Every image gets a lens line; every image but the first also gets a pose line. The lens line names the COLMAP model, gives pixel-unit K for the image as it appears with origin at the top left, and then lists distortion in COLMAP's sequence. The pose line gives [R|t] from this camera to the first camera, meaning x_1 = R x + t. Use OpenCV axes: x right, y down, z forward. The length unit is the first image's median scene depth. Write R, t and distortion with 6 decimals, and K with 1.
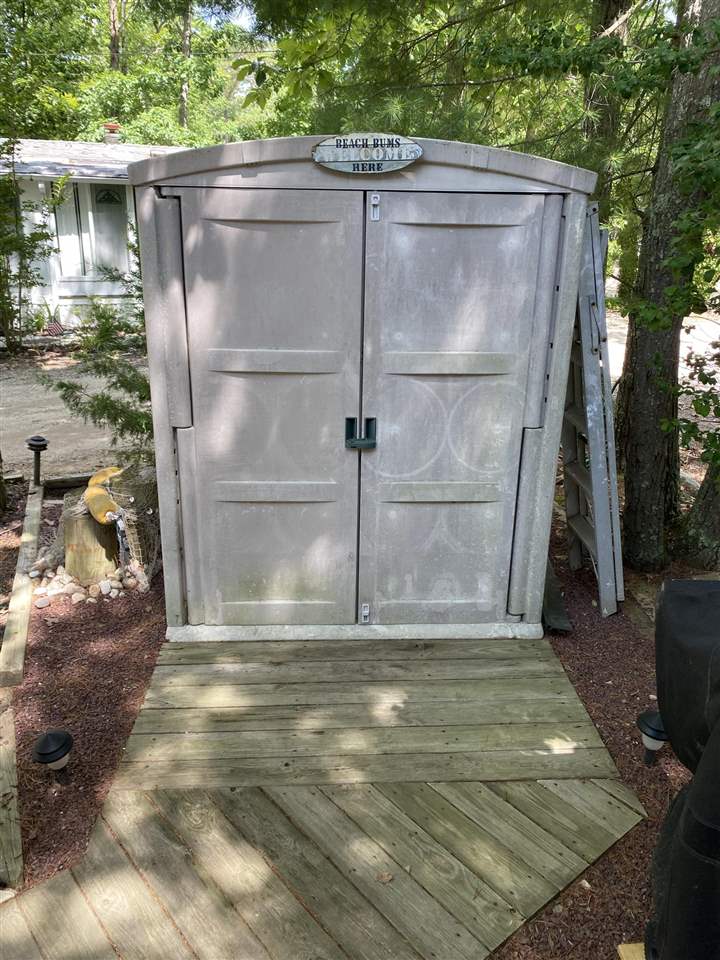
lens RADIAL K [[734.6, 0, 360.0], [0, 734.6, 480.0], [0, 0, 1]] dist [0.001101, -0.000781]
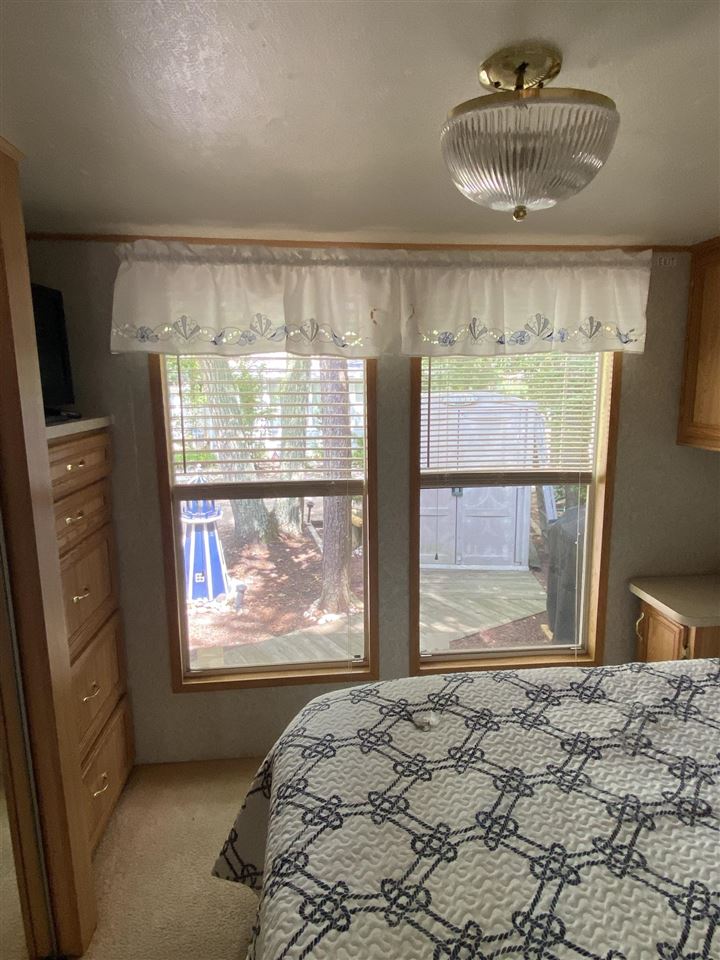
lens RADIAL K [[545.4, 0, 360.0], [0, 545.4, 480.0], [0, 0, 1]] dist [0.061099, -0.064259]
pose [[0.992619, -0.004771, -0.121183, -0.113961], [-0.014733, 0.987081, -0.159540, 0.234879], [0.120379, 0.160148, 0.979725, -1.091256]]
